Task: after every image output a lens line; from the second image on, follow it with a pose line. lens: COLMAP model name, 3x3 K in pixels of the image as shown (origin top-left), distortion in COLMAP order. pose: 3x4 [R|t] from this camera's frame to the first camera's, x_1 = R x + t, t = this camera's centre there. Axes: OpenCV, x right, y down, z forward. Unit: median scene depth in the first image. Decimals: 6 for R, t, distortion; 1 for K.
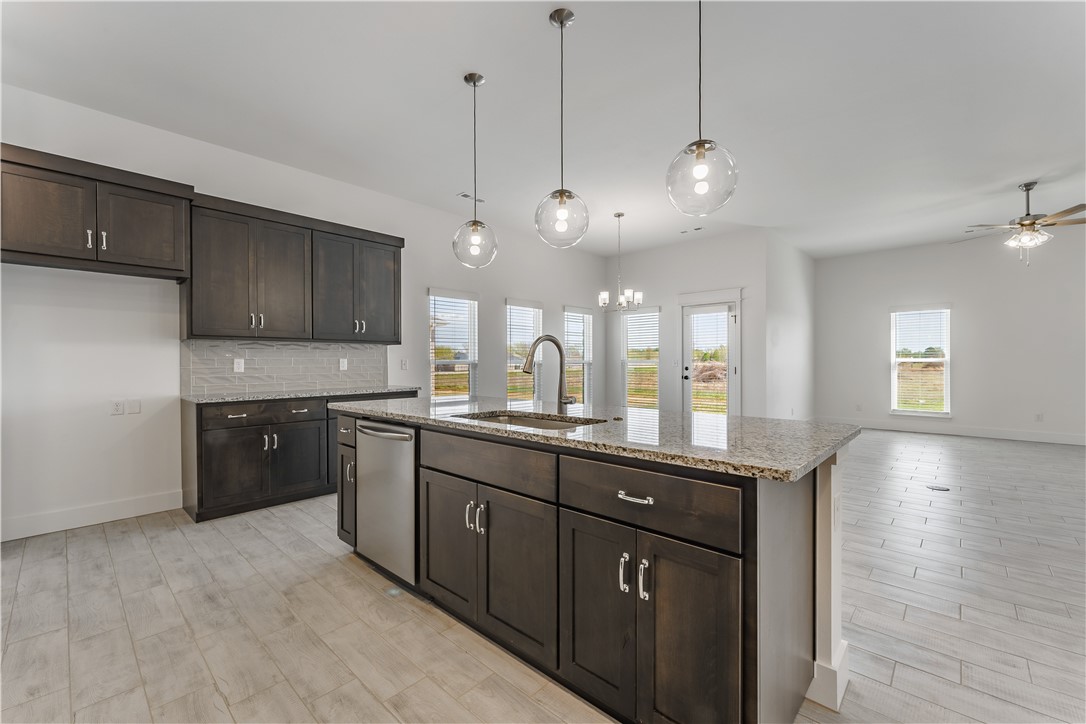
lens RADIAL K [[444.5, 0, 539.3], [0, 444.5, 368.5], [0, 0, 1]] dist [0.001405, 0.001294]
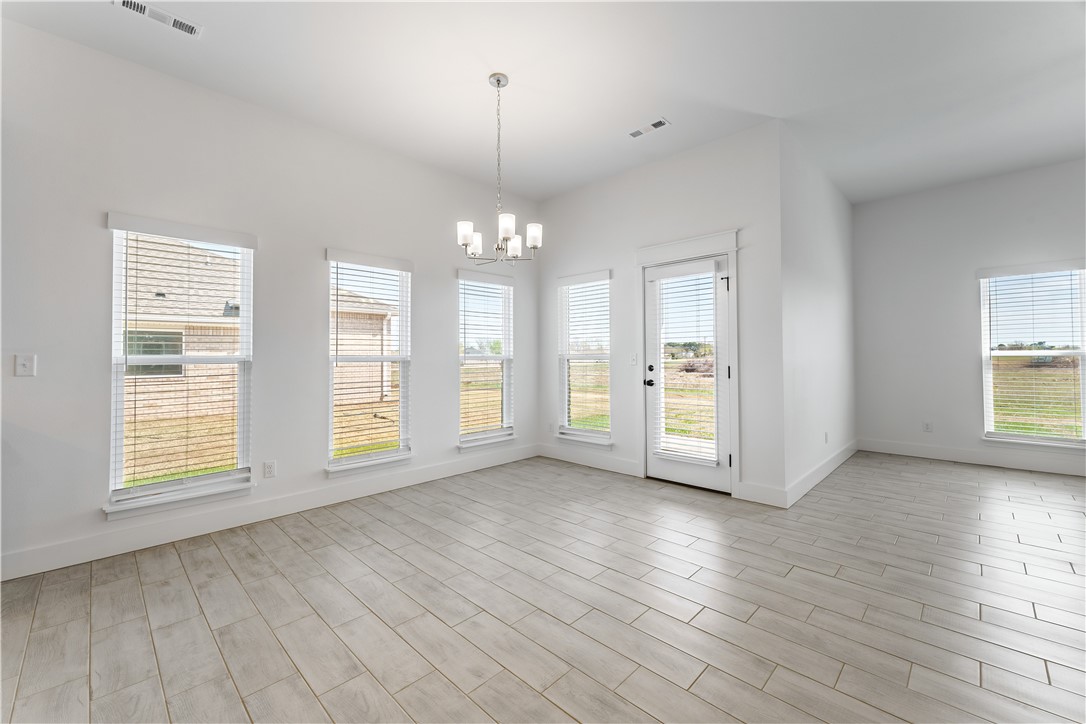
lens RADIAL K [[444.5, 0, 544.2], [0, 444.5, 349.5], [0, 0, 1]] dist [0.001405, 0.001294]
pose [[0.999867, -0.002901, -0.016020, 0.416244], [0.002394, 0.999499, -0.031561, -0.014725], [0.016104, 0.031518, 0.999373, 0.829741]]
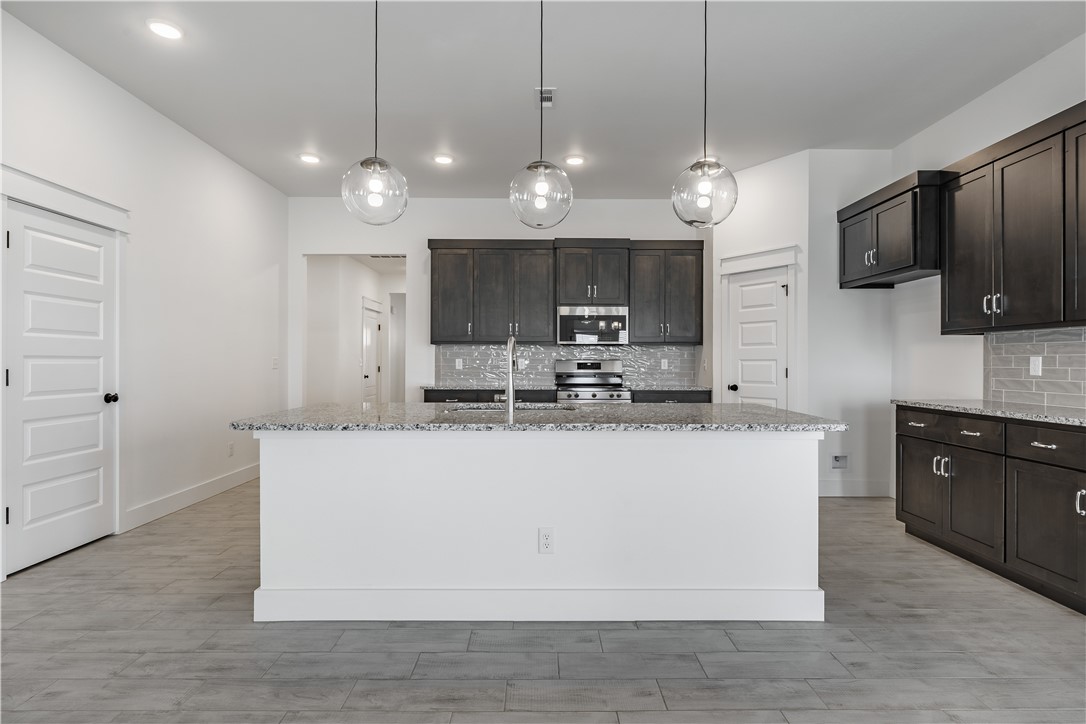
lens RADIAL K [[540.3, 0, 539.2], [0, 540.3, 362.0], [0, 0, 1]] dist [-0.001910, -0.000832]
pose [[-0.727028, 0.002930, -0.686601, 0.574541], [-0.010541, 0.999825, 0.015429, -0.021449], [0.686527, 0.018455, -0.726871, 1.302959]]
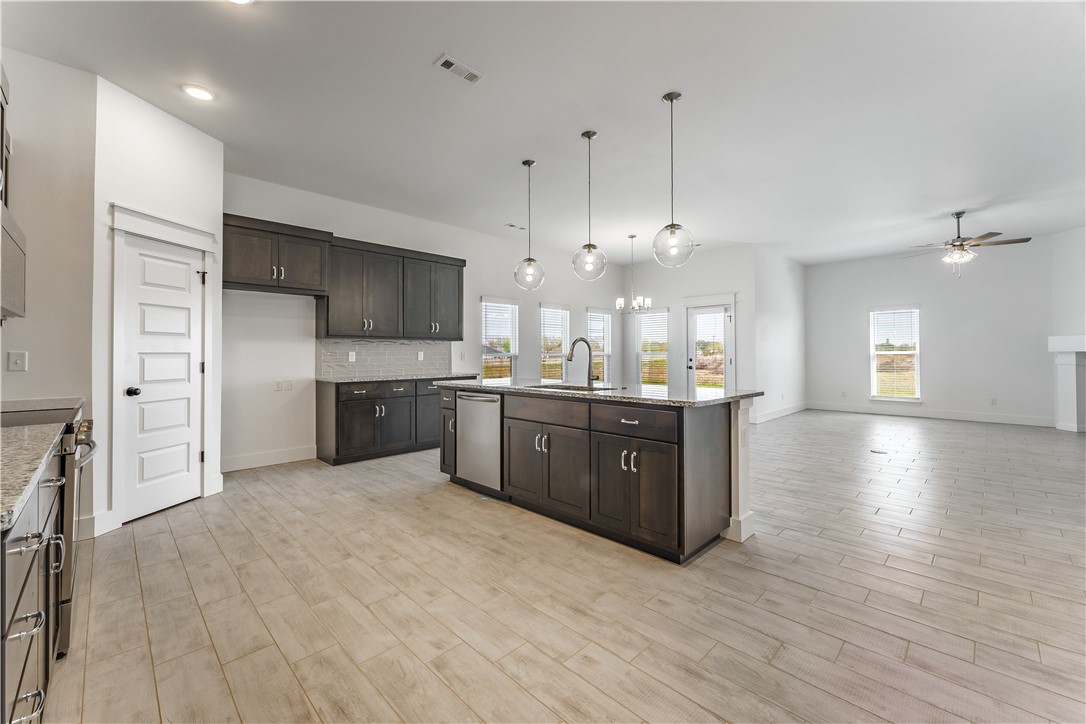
lens RADIAL K [[444.5, 0, 545.8], [0, 444.5, 348.2], [0, 0, 1]] dist [0.001405, 0.001294]
pose [[0.999531, 0.000095, -0.030608, -0.041183], [-0.000989, 0.999573, -0.029205, 0.007888], [0.030592, 0.029222, 0.999105, -0.420853]]
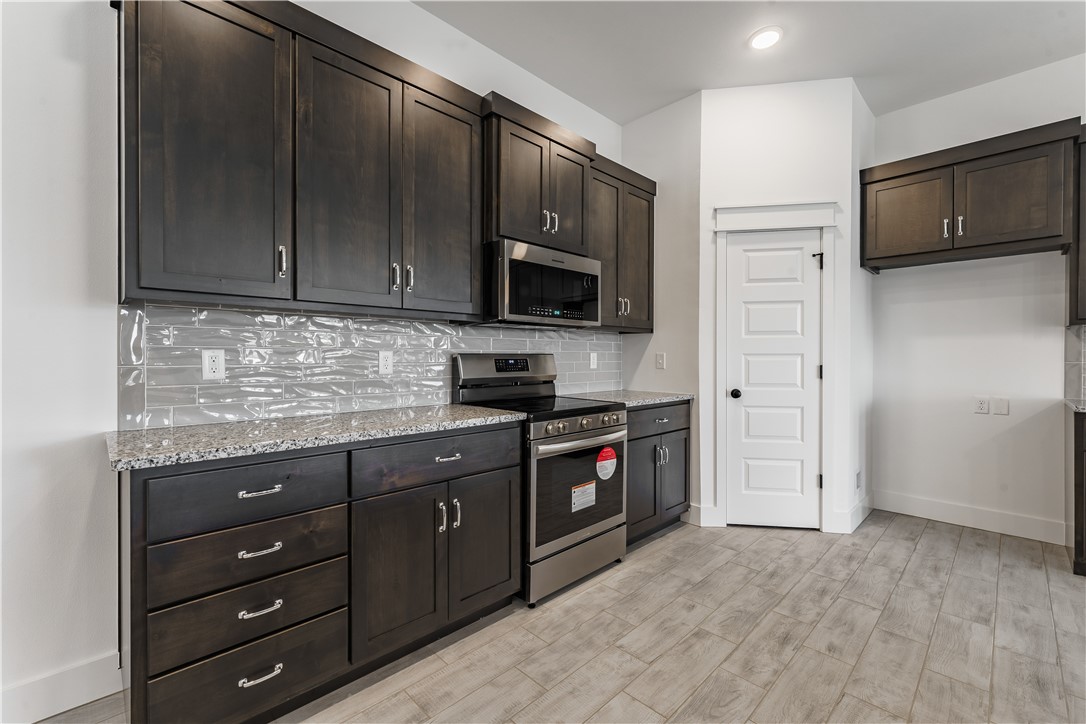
lens RADIAL K [[458.9, 0, 543.3], [0, 458.9, 358.4], [0, 0, 1]] dist [0.000015, 0.000267]
pose [[-0.036140, 0.009274, -0.999304, 0.018823], [-0.016675, 0.999812, 0.009882, -0.002606], [0.999208, 0.017020, -0.035979, 0.148297]]
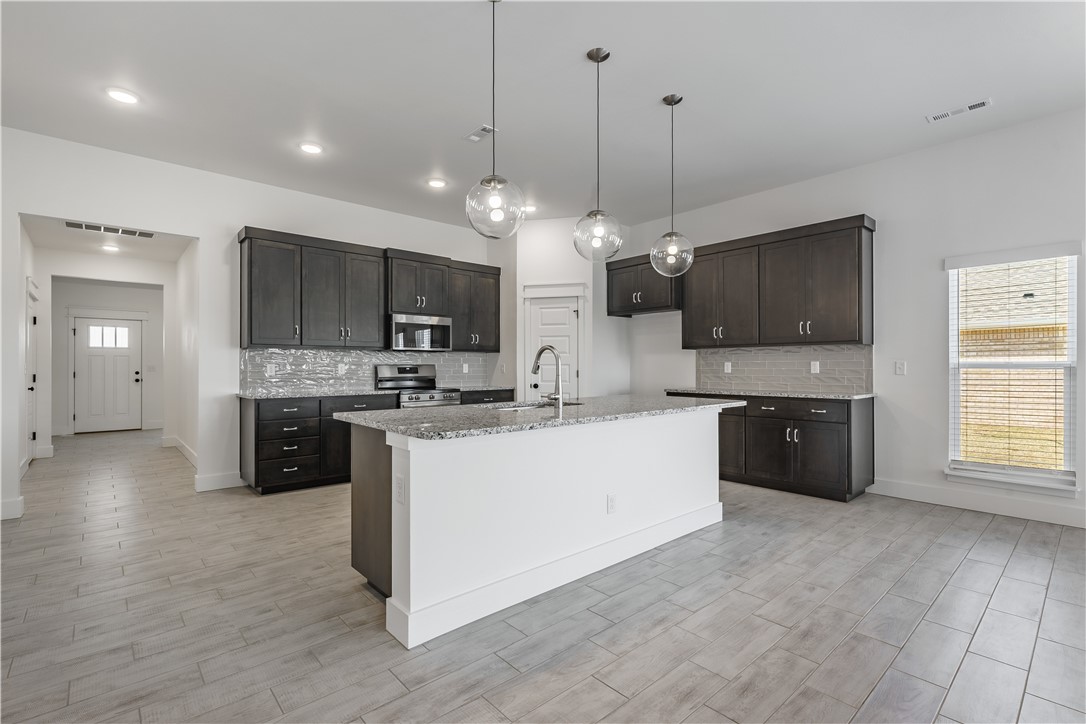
lens RADIAL K [[499.2, 0, 538.8], [0, 499.2, 364.4], [0, 0, 1]] dist [-0.000969, -0.000152]
pose [[-0.092733, 0.000648, -0.995691, 0.967335], [-0.013492, 0.999907, 0.001907, -0.013520], [0.995600, 0.013611, -0.092715, 0.715738]]
